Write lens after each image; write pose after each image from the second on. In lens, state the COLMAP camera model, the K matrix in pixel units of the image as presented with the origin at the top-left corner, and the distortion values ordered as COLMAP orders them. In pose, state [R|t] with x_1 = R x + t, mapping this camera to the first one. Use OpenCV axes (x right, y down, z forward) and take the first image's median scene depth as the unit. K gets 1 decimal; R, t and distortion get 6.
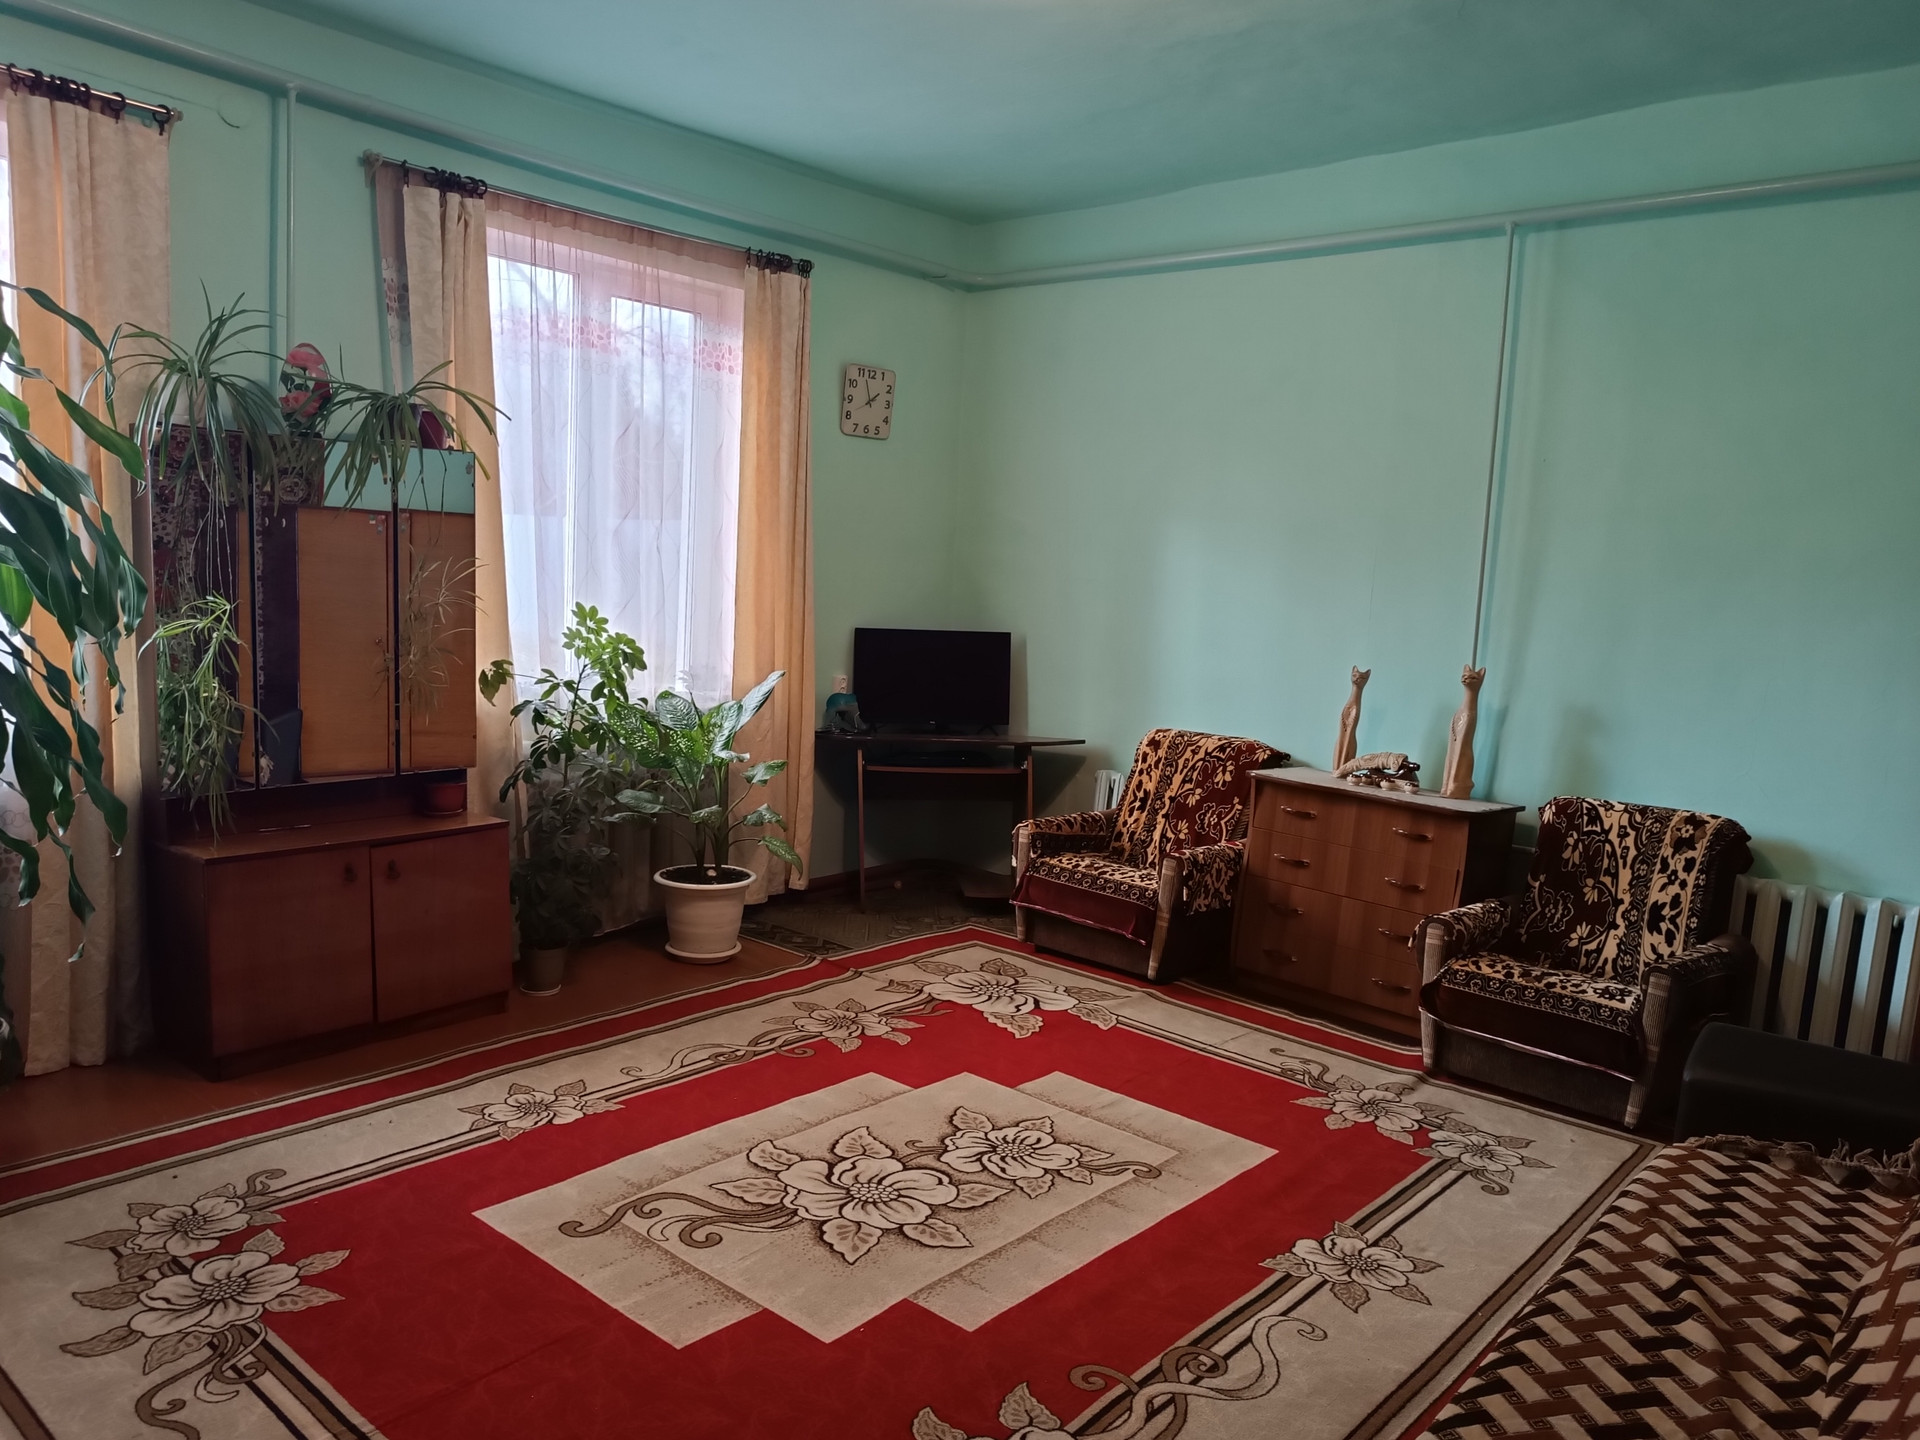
lens RADIAL K [[1363.2, 0, 959.8], [0, 1363.2, 726.3], [0, 0, 1]] dist [0.003571, 0.000350]
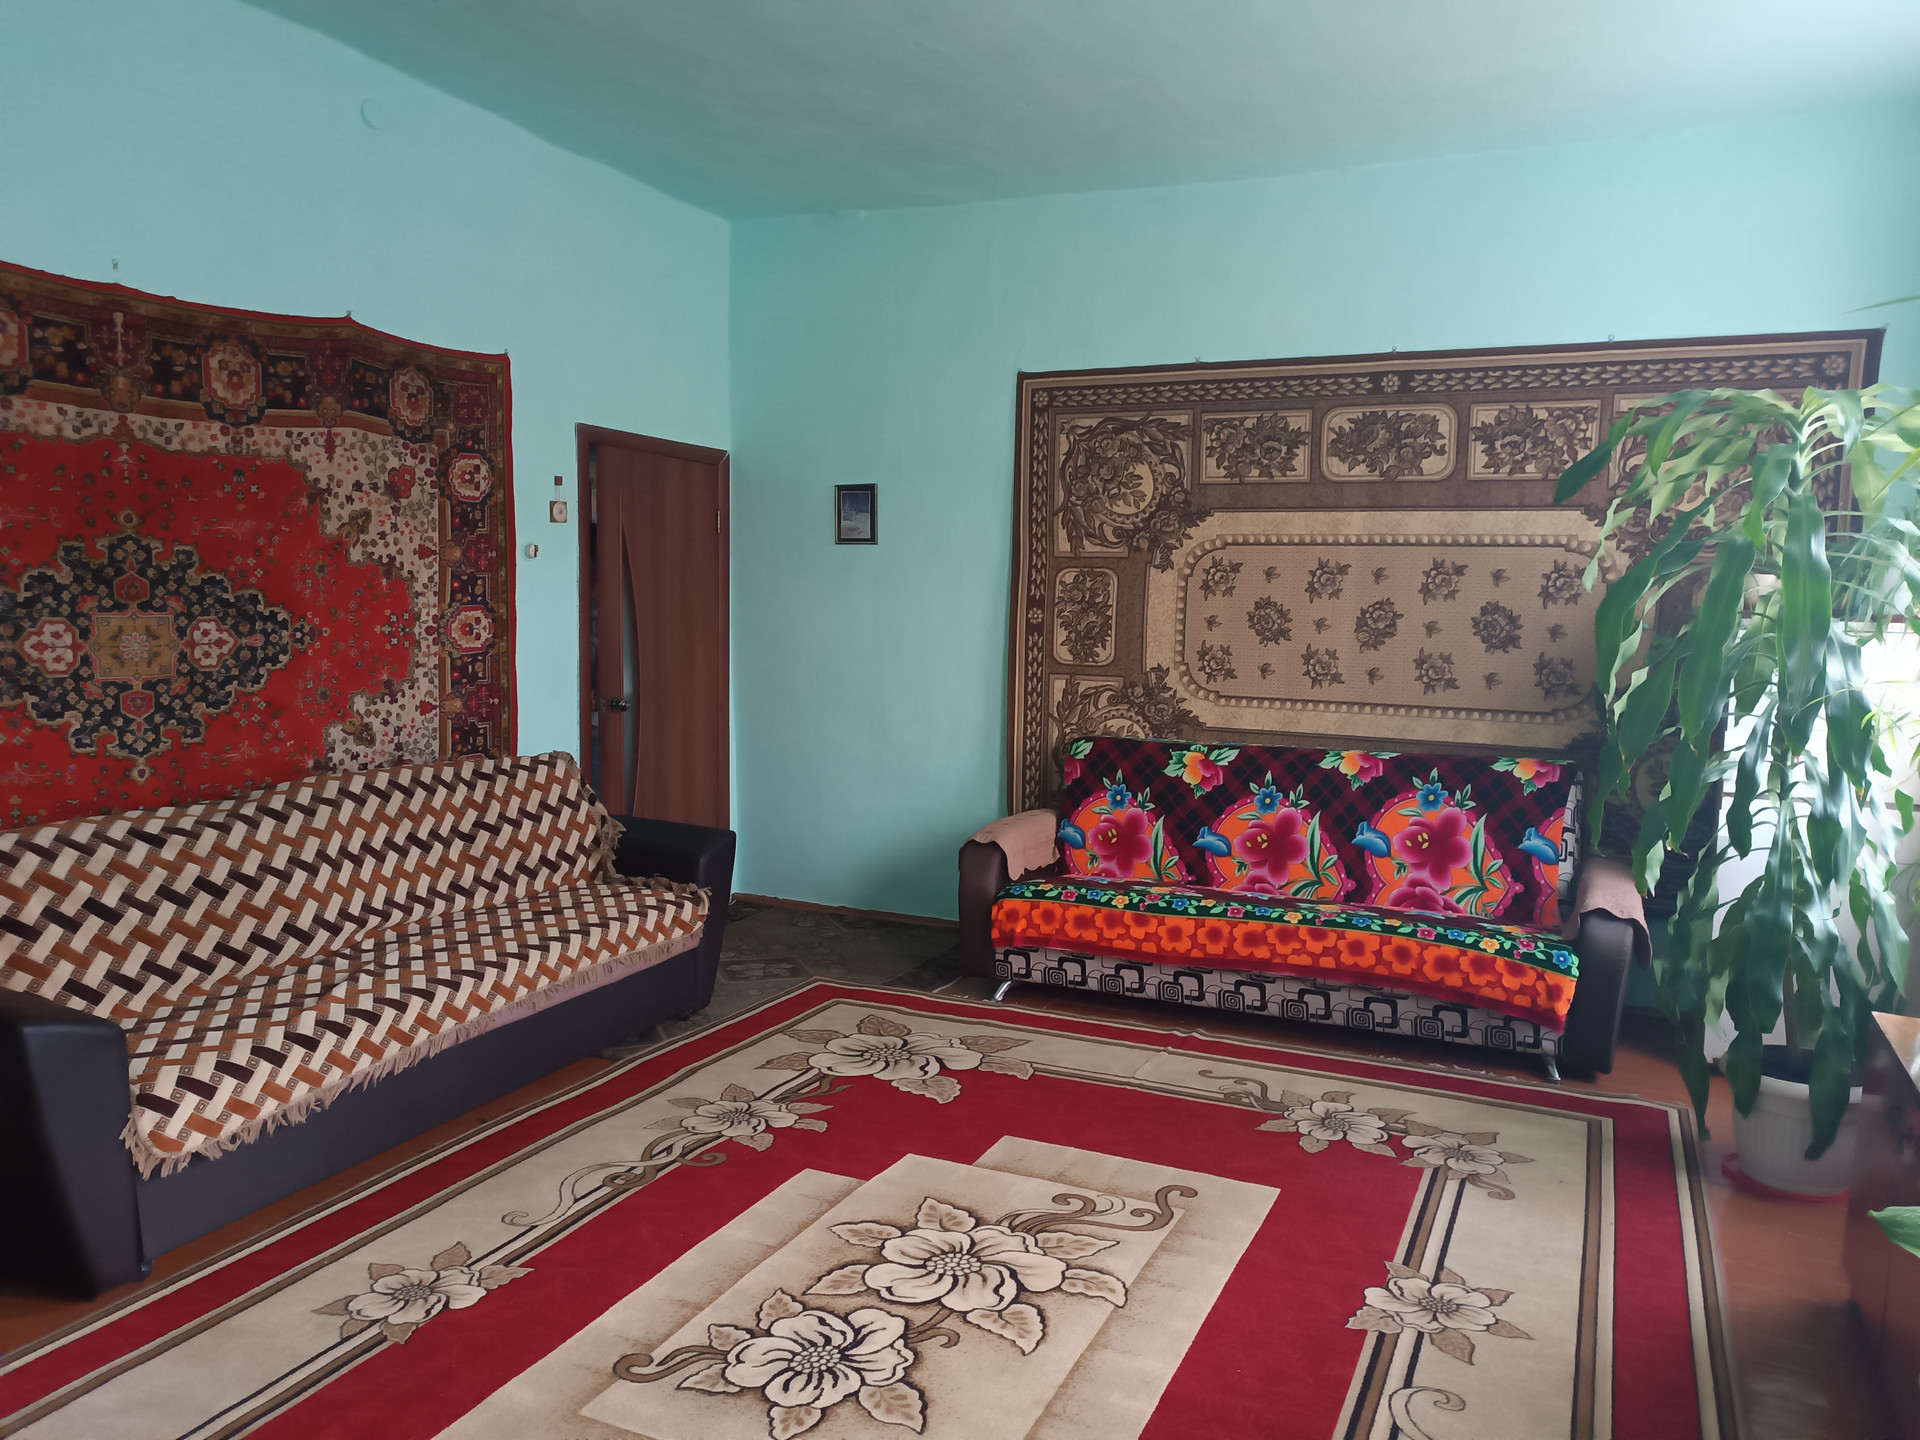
lens RADIAL K [[1363.2, 0, 960.8], [0, 1363.2, 722.6], [0, 0, 1]] dist [0.003571, 0.000350]
pose [[-0.960528, -0.043473, -0.274764, 0.192201], [-0.099628, 0.975956, 0.193868, -0.182051], [0.259730, 0.213590, -0.941764, 1.733519]]
